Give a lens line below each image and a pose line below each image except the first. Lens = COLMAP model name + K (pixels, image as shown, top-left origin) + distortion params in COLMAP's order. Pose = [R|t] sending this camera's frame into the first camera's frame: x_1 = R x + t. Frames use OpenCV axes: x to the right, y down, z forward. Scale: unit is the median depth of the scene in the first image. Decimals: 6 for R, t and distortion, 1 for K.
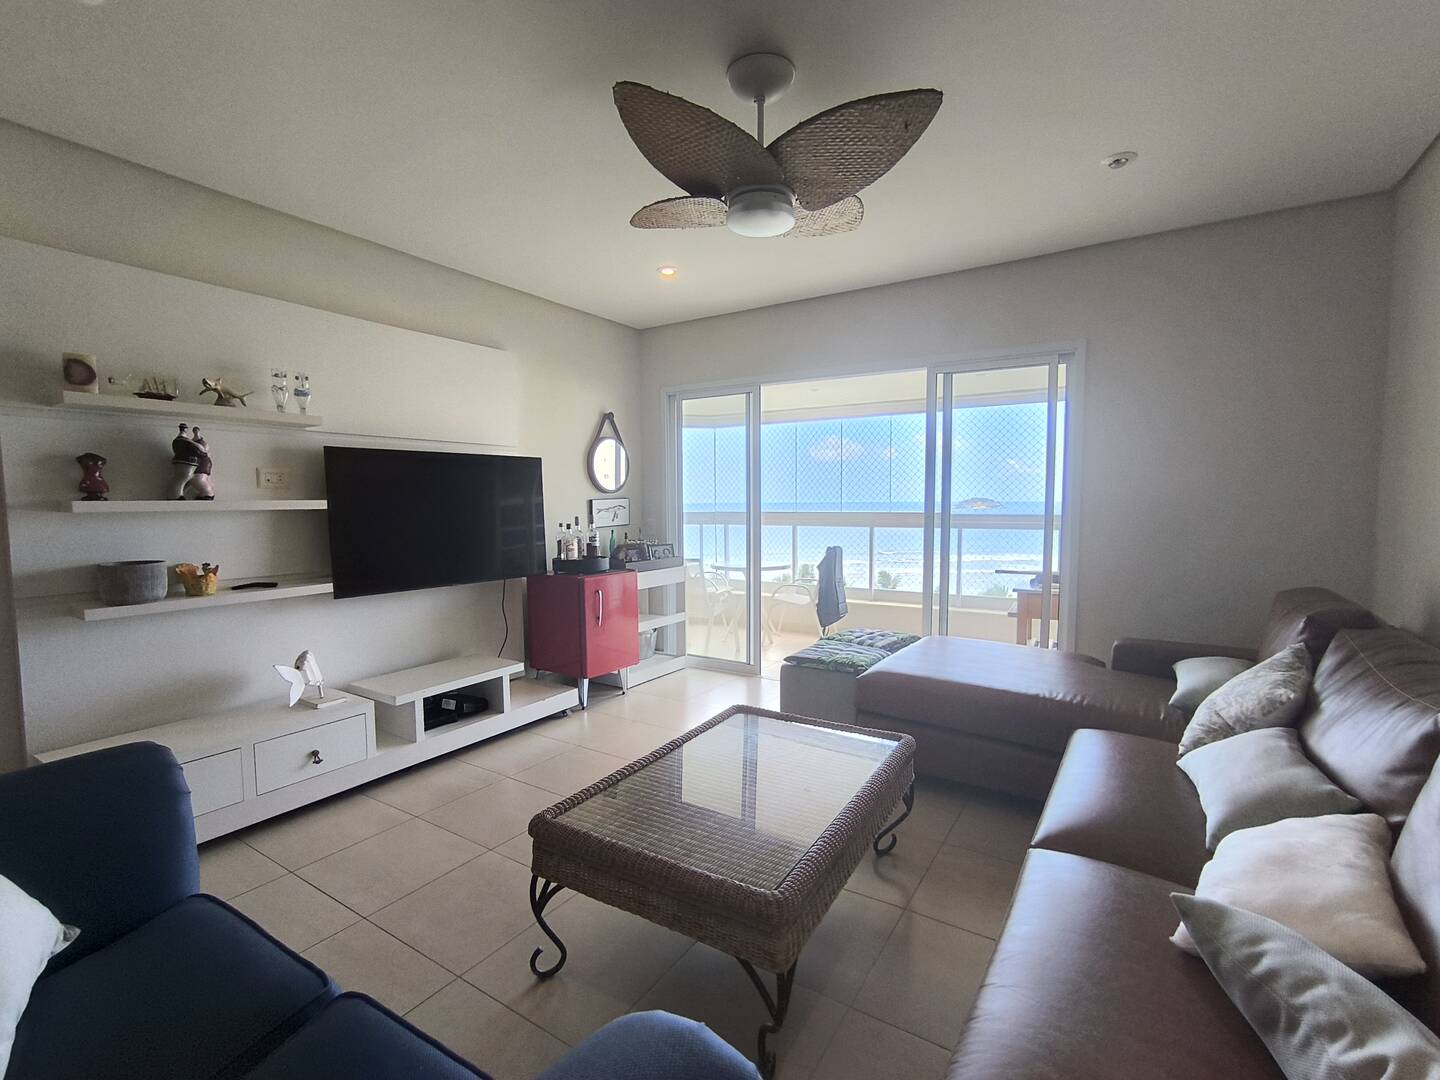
lens RADIAL K [[589.0, 0, 721.6], [0, 589.0, 528.2], [0, 0, 1]] dist [-0.014351, -0.000013]
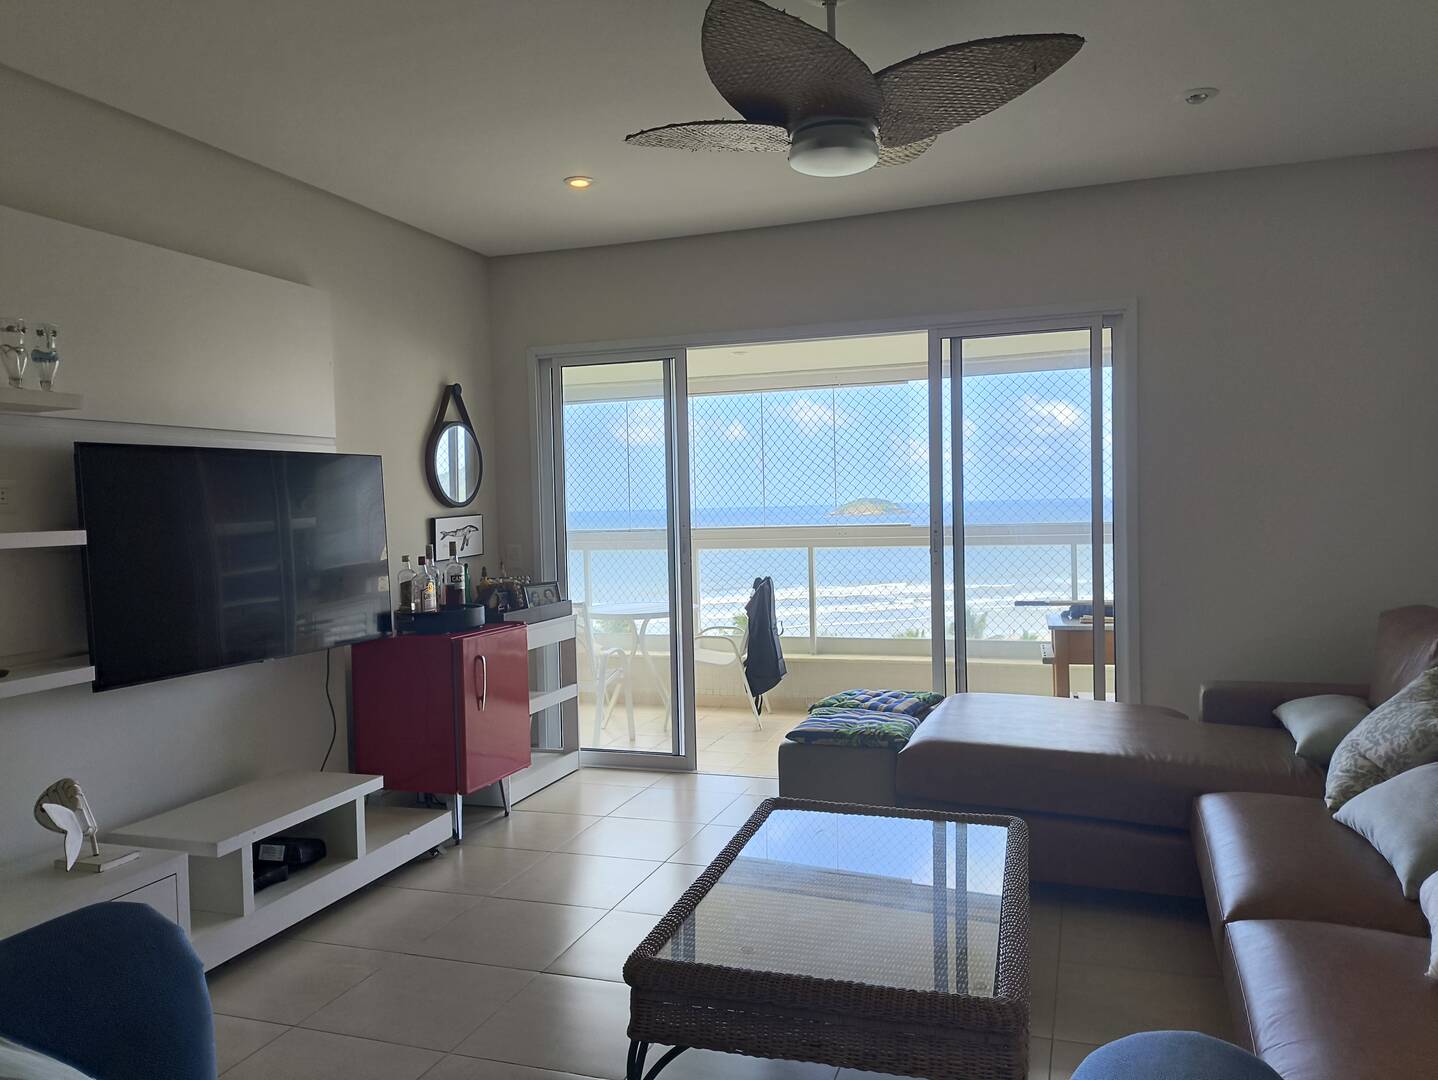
lens RADIAL K [[939.5, 0, 686.1], [0, 939.5, 511.1], [0, 0, 1]] dist [0.073169, -0.080589]
pose [[0.976531, -0.021604, 0.214290, -0.207627], [0.031103, 0.998673, -0.041058, -0.005612], [-0.213119, 0.046759, 0.975907, -0.083944]]
